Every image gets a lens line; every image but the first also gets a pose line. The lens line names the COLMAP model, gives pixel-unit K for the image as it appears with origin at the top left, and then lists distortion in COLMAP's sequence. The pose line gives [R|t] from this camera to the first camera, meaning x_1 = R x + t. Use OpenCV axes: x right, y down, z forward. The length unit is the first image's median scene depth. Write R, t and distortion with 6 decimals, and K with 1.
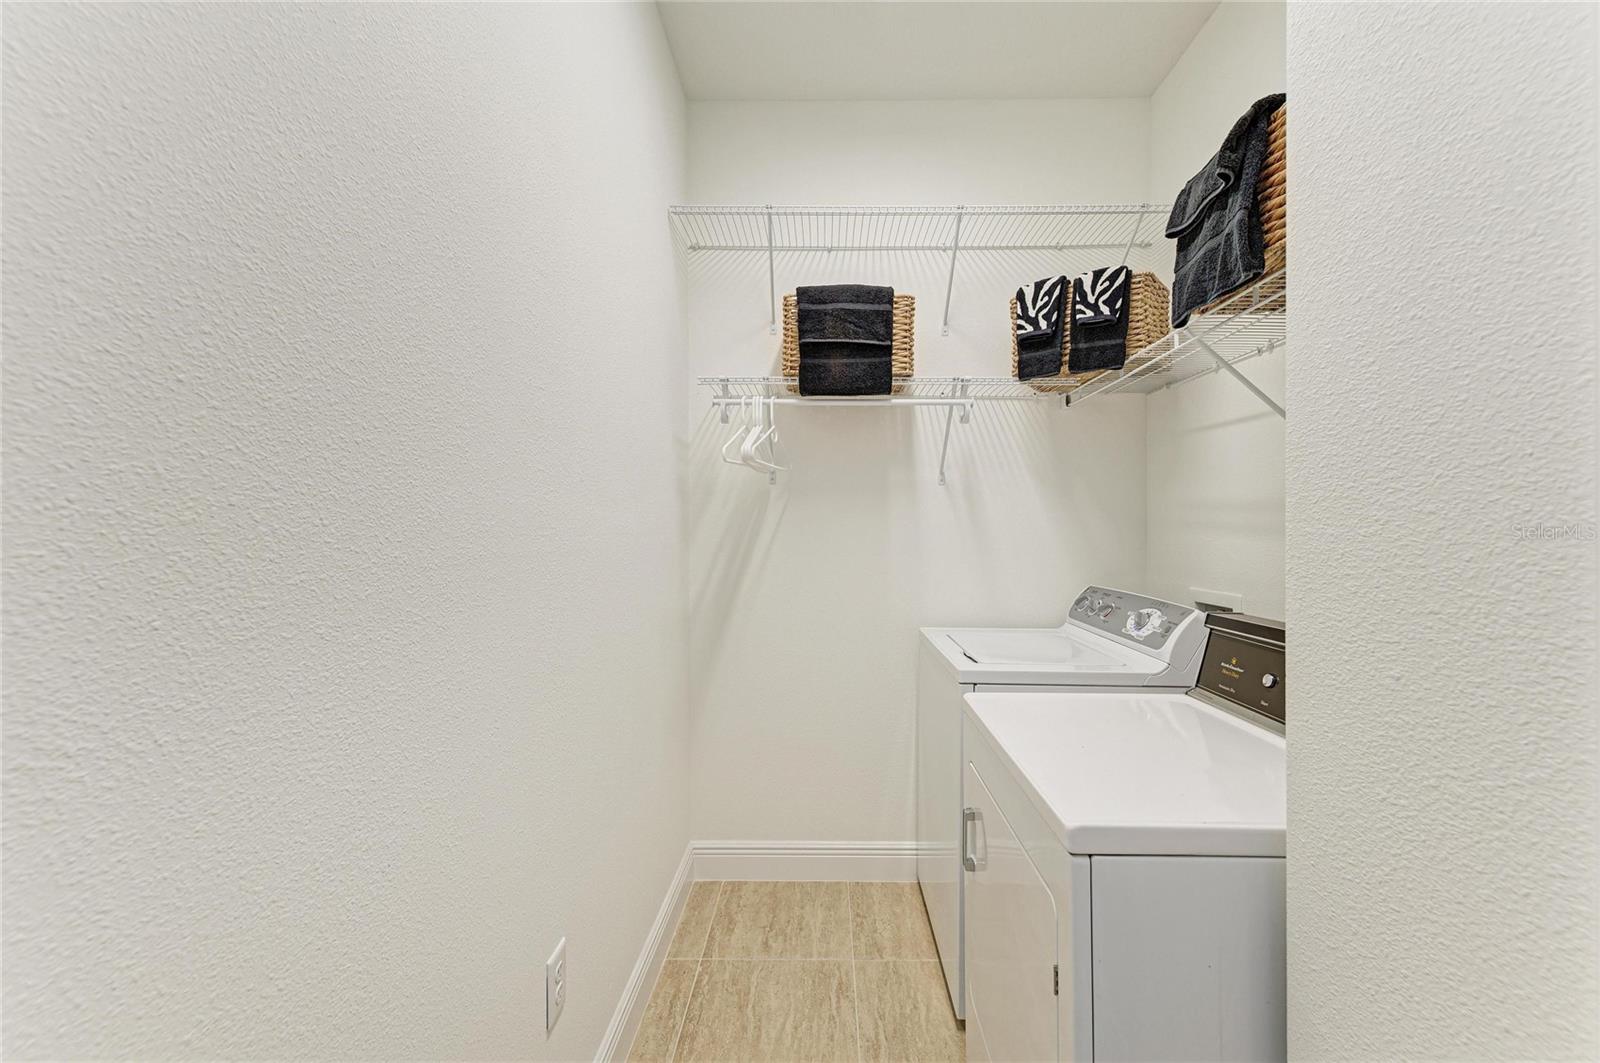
lens RADIAL K [[663.0, 0, 807.2], [0, 663.0, 526.9], [0, 0, 1]] dist [0.028805, -0.000493]
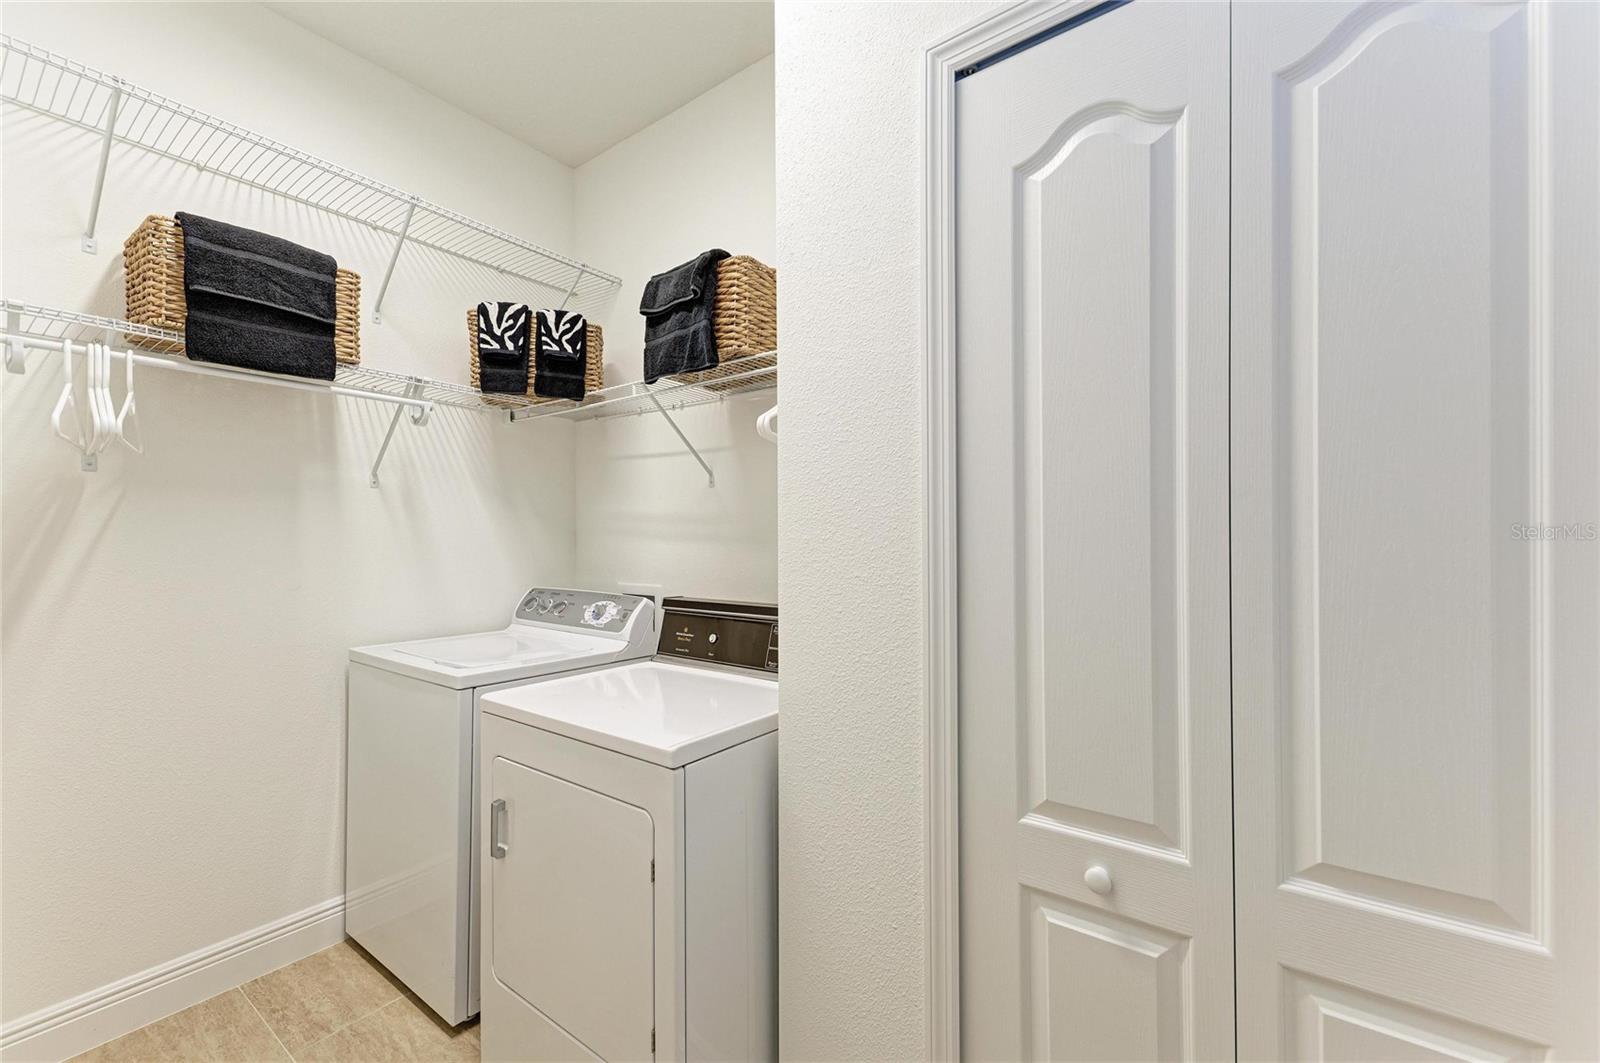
lens RADIAL K [[663.0, 0, 807.2], [0, 663.0, 526.9], [0, 0, 1]] dist [0.028805, -0.000493]
pose [[0.586603, 0.010814, 0.809803, -0.233676], [-0.002301, 0.999929, -0.011687, -0.000256], [-0.809872, 0.004992, 0.586586, -0.015797]]
